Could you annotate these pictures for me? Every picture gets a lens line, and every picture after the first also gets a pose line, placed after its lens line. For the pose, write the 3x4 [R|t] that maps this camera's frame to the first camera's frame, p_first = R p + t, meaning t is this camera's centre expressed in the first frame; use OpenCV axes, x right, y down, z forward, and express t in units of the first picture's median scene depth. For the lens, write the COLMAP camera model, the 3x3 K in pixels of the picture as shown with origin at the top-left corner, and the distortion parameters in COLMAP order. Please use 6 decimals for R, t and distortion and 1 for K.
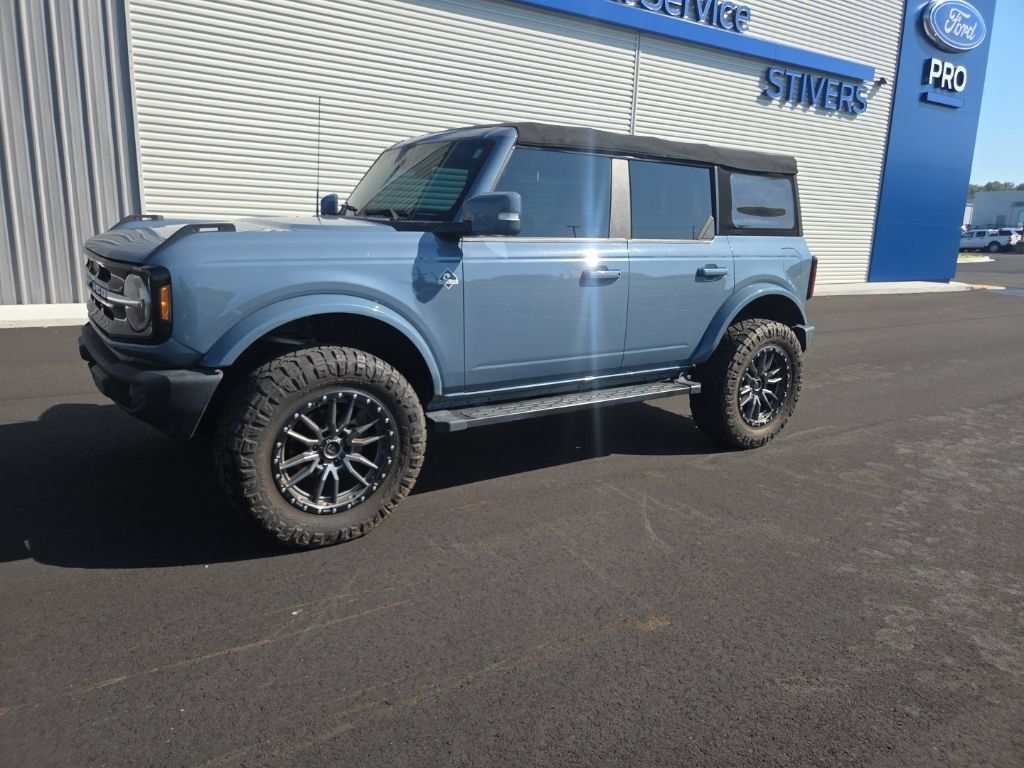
lens RADIAL K [[693.1, 0, 502.1], [0, 693.1, 382.9], [0, 0, 1]] dist [0.057526, -0.055471]
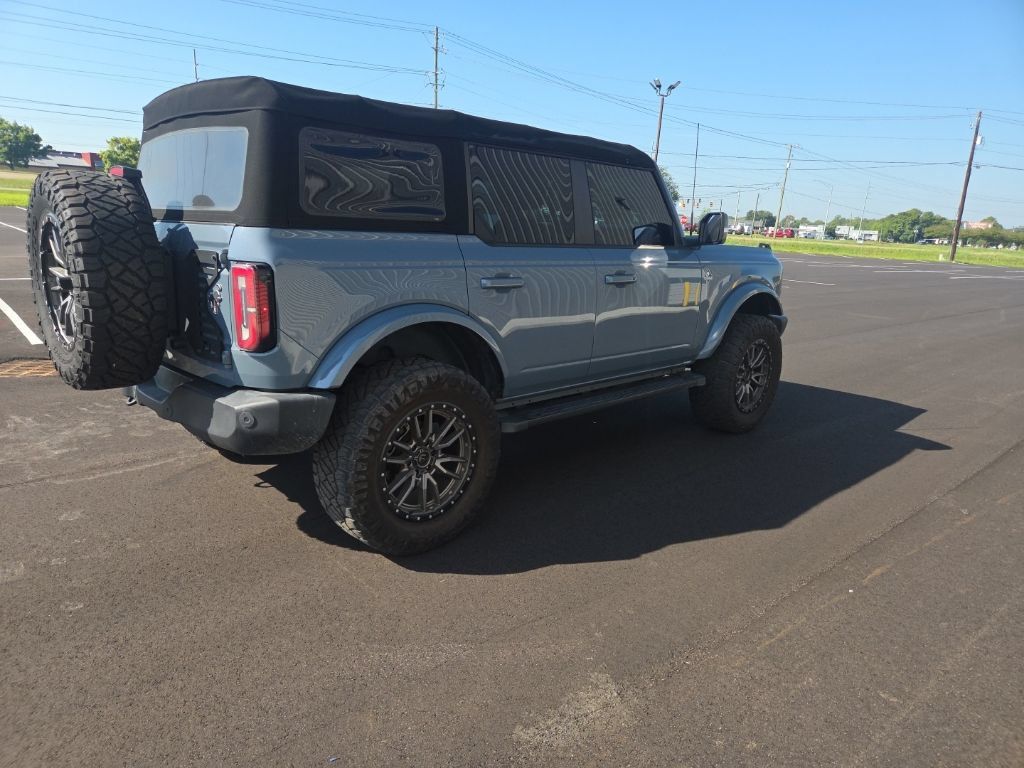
lens RADIAL K [[681.8, 0, 496.4], [0, 681.8, 390.5], [0, 0, 1]] dist [0.079807, -0.073827]
pose [[-0.985872, -0.037365, -0.163280, 0.212043], [-0.106234, 0.893142, 0.437048, -0.520183], [0.129502, 0.448220, -0.884493, 2.257744]]
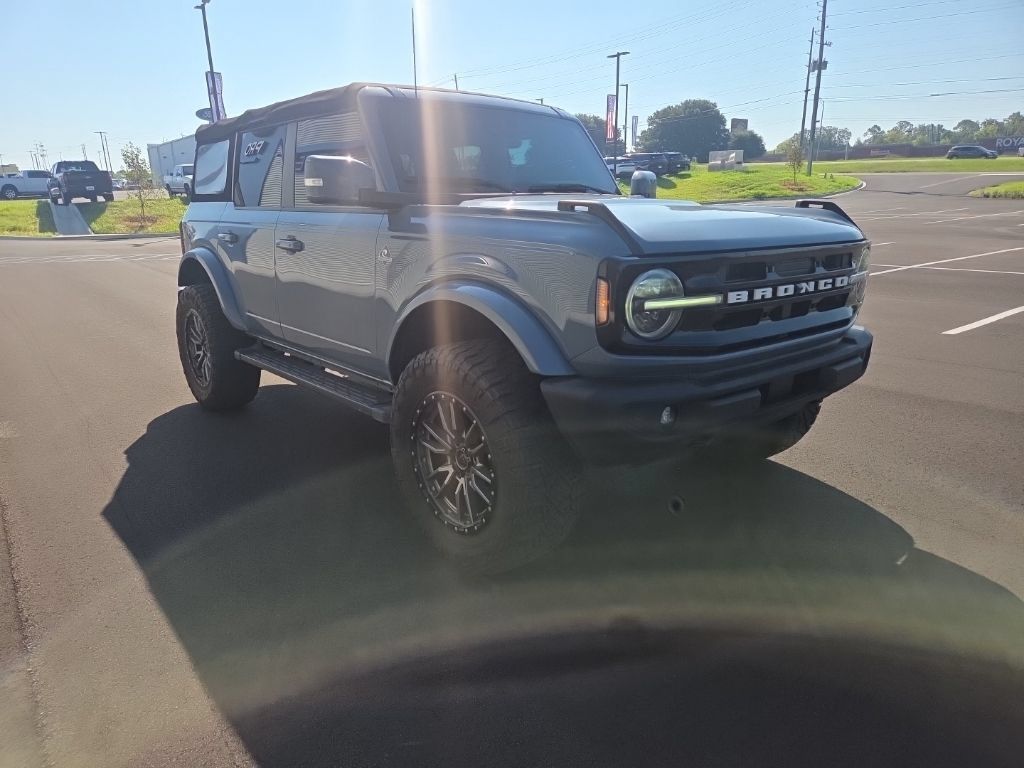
lens RADIAL K [[680.9, 0, 502.1], [0, 680.9, 391.6], [0, 0, 1]] dist [0.072537, -0.065591]
pose [[-0.090913, -0.296990, 0.950543, -1.091055], [0.228739, 0.922749, 0.310183, -0.285277], [-0.969233, 0.245626, -0.015957, 1.104605]]
